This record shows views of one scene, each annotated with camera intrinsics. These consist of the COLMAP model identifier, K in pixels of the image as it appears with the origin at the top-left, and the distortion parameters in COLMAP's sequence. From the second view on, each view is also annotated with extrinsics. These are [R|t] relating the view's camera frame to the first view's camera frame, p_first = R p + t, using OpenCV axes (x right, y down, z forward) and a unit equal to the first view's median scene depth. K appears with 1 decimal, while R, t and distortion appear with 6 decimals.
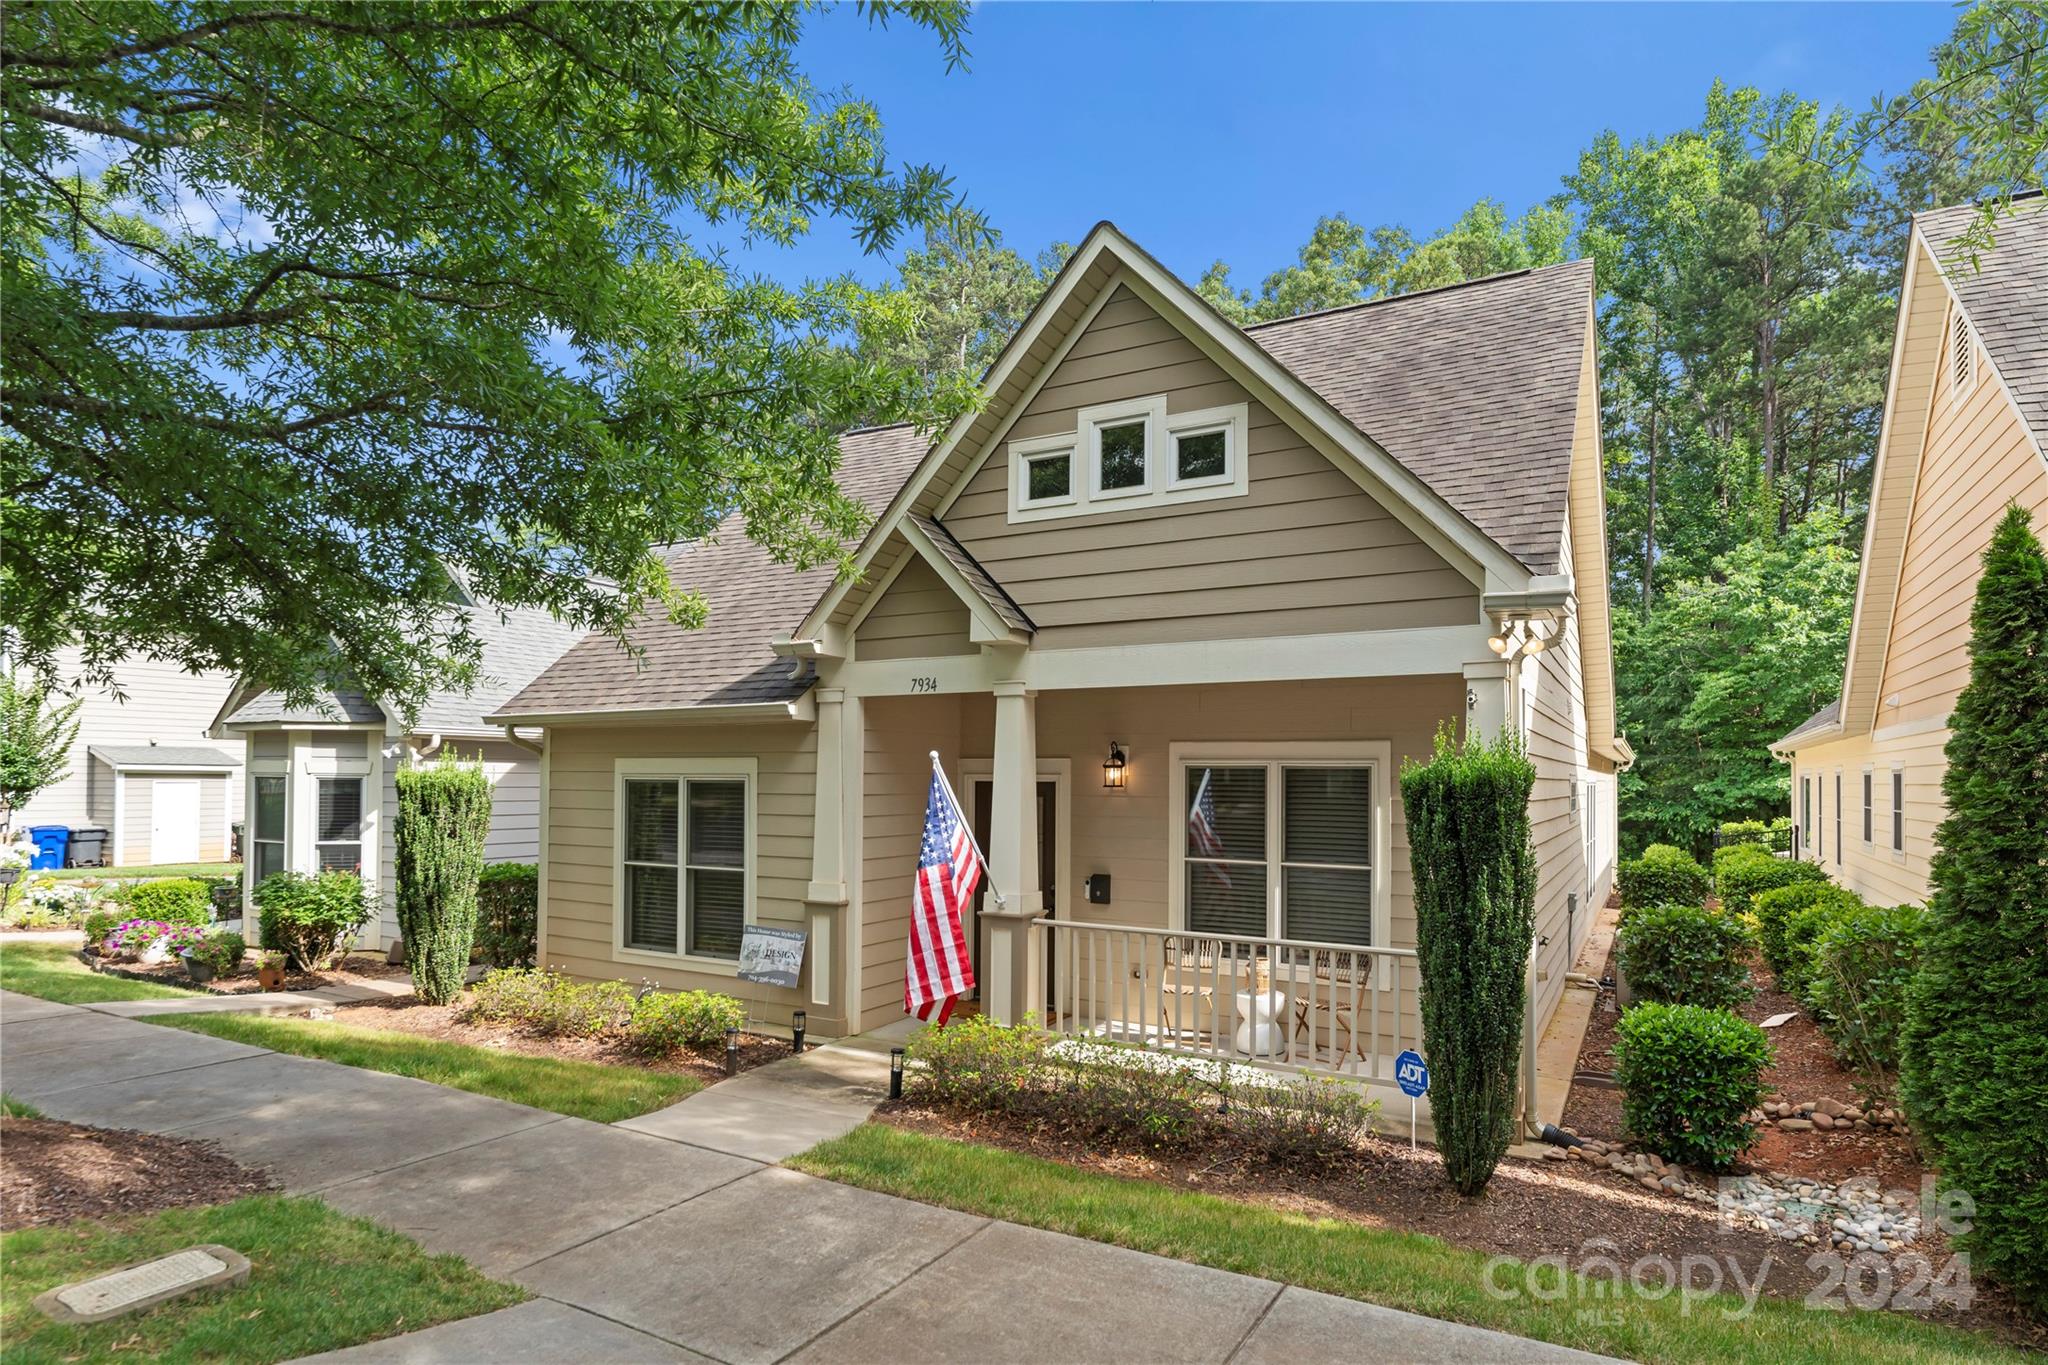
lens RADIAL K [[1083.0, 0, 1024.0], [0, 1083.0, 682.5], [0, 0, 1]] dist [-0.016722, 0.000889]
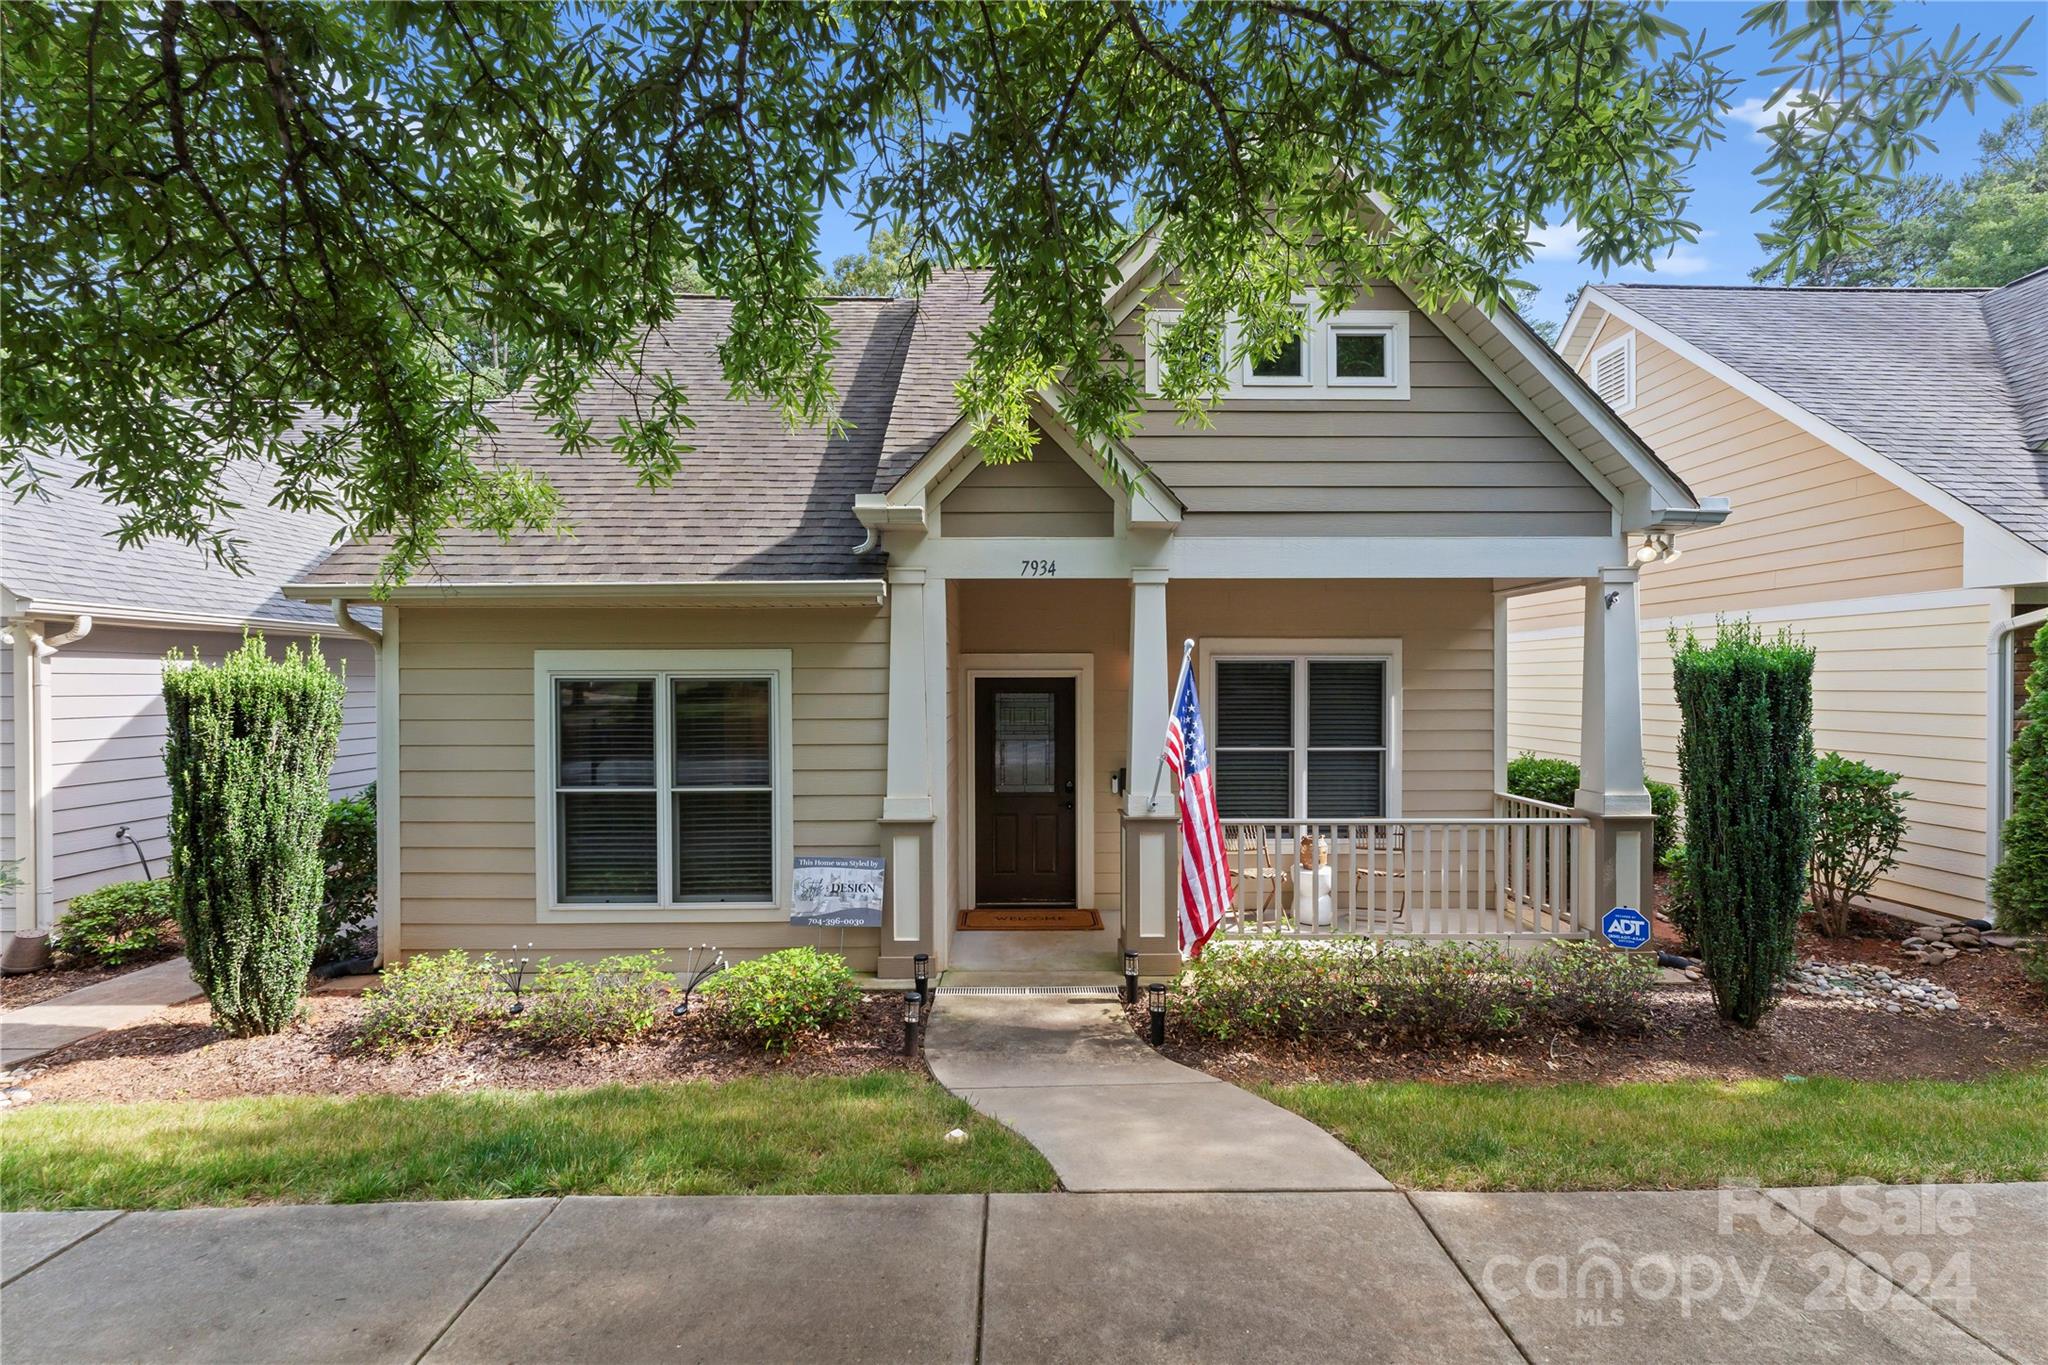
lens RADIAL K [[873.0, 0, 1026.5], [0, 873.0, 635.4], [0, 0, 1]] dist [-0.007544, -0.000222]
pose [[0.868393, 0.017568, 0.495565, -0.443845], [-0.034914, 0.999058, 0.025765, 0.038478], [-0.494646, -0.039676, 0.868188, 0.369864]]
